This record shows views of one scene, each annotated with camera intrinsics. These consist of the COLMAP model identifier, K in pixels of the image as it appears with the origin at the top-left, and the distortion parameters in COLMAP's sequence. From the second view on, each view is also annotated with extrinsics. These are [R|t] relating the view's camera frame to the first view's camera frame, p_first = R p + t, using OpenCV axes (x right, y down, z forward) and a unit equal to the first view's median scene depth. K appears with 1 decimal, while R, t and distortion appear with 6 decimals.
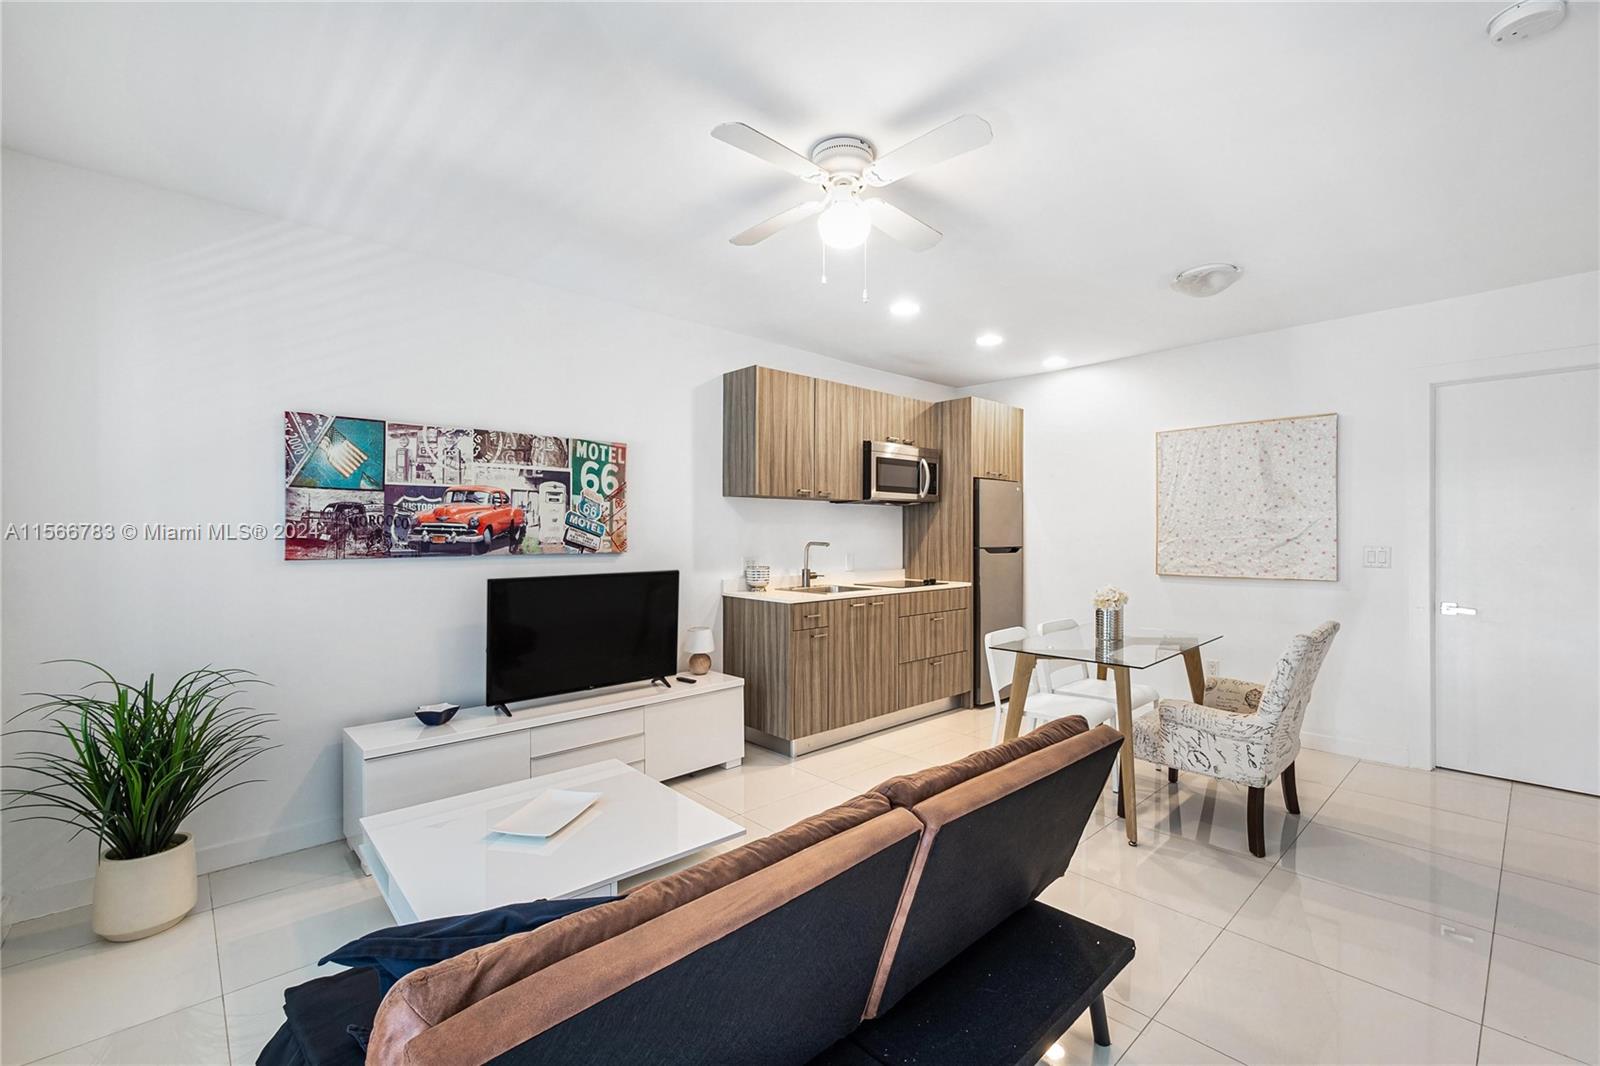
lens RADIAL K [[693.4, 0, 800.8], [0, 693.4, 532.7], [0, 0, 1]] dist [-0.001226, -0.000129]
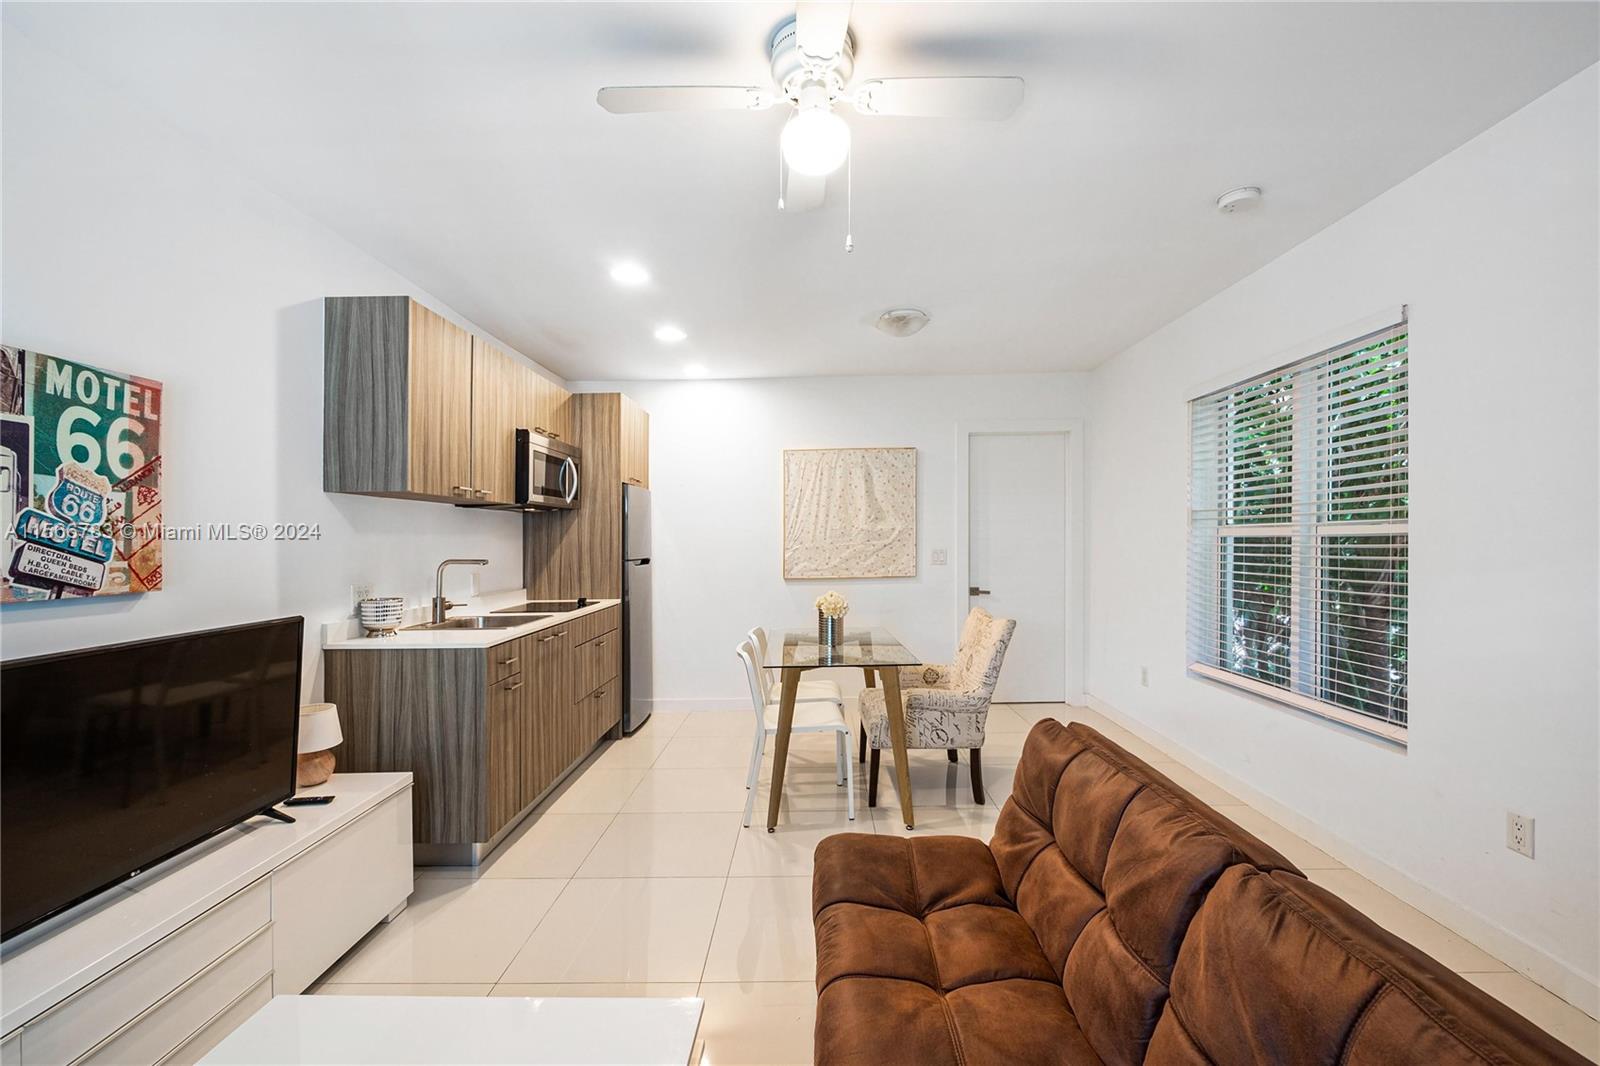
lens RADIAL K [[663.7, 0, 818.8], [0, 663.7, 531.2], [0, 0, 1]] dist [-0.000792, -0.000244]
pose [[0.675539, -0.001264, 0.737323, -0.298651], [0.013628, 0.999849, -0.010771, -0.004425], [-0.737198, 0.017324, 0.675454, 0.312455]]
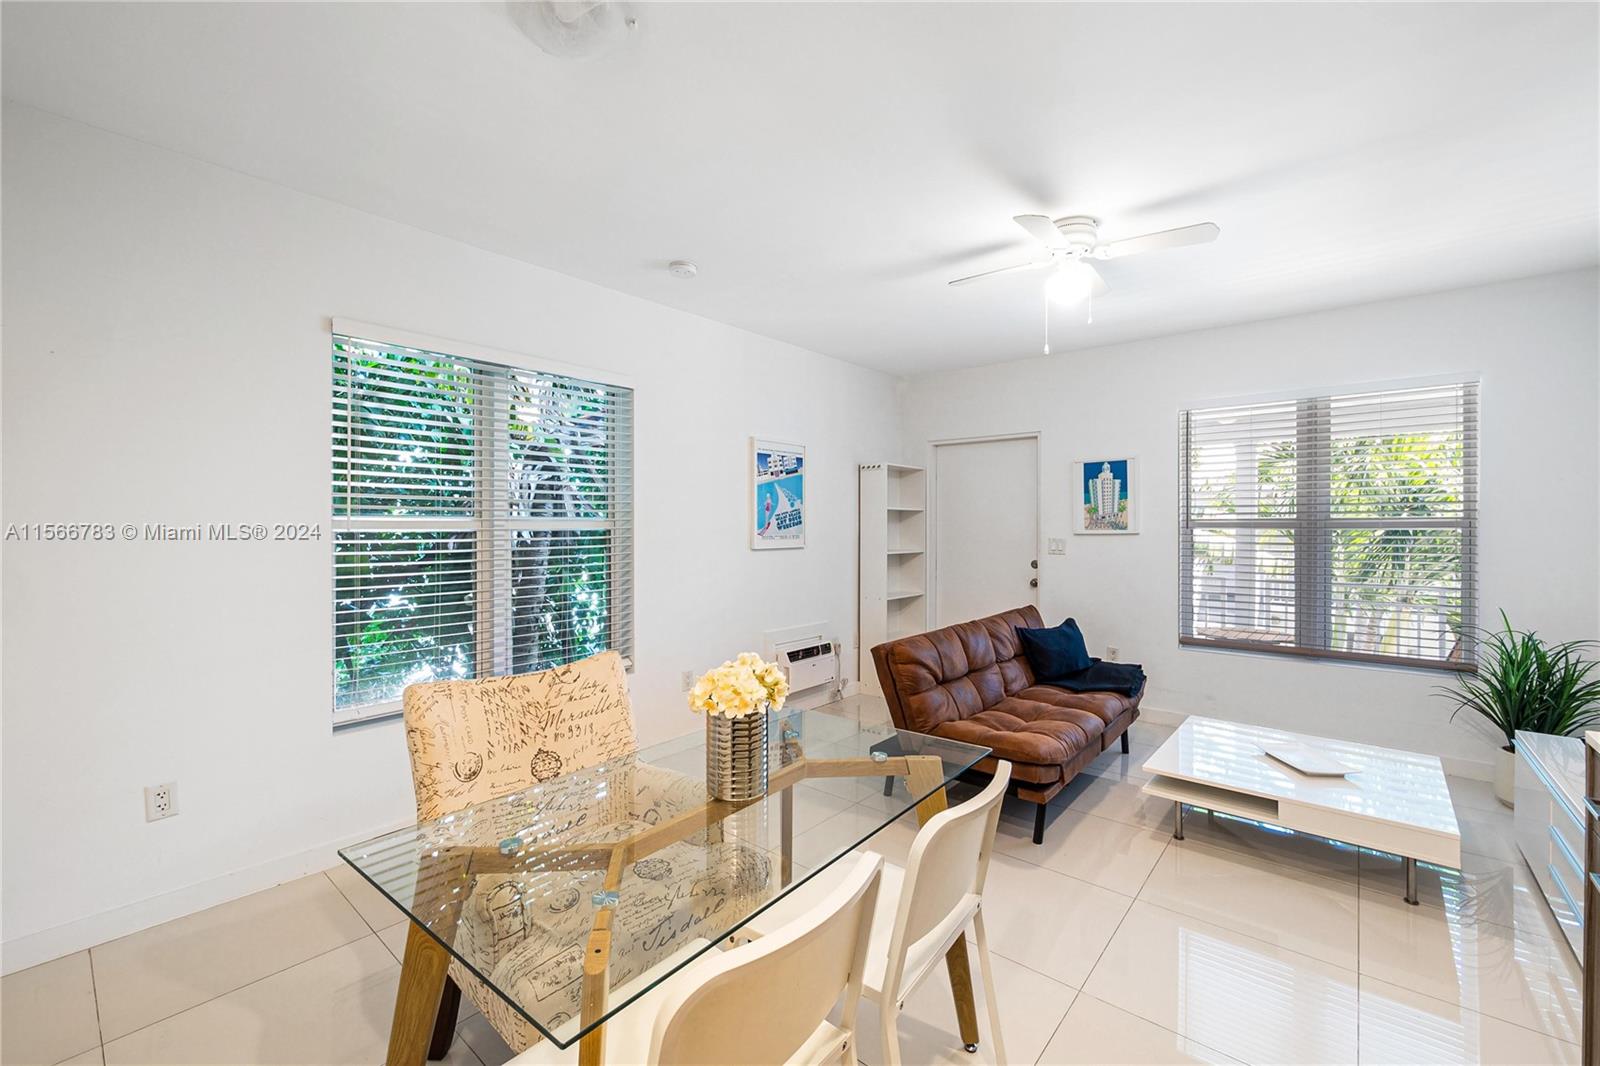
lens RADIAL K [[653.8, 0, 802.5], [0, 653.8, 524.7], [0, 0, 1]] dist [-0.000864, -0.000054]
pose [[-0.992007, -0.000837, -0.126181, 0.436400], [-0.000828, 1.000000, -0.000129, -0.005607], [0.126181, -0.000024, -0.992007, 1.339082]]
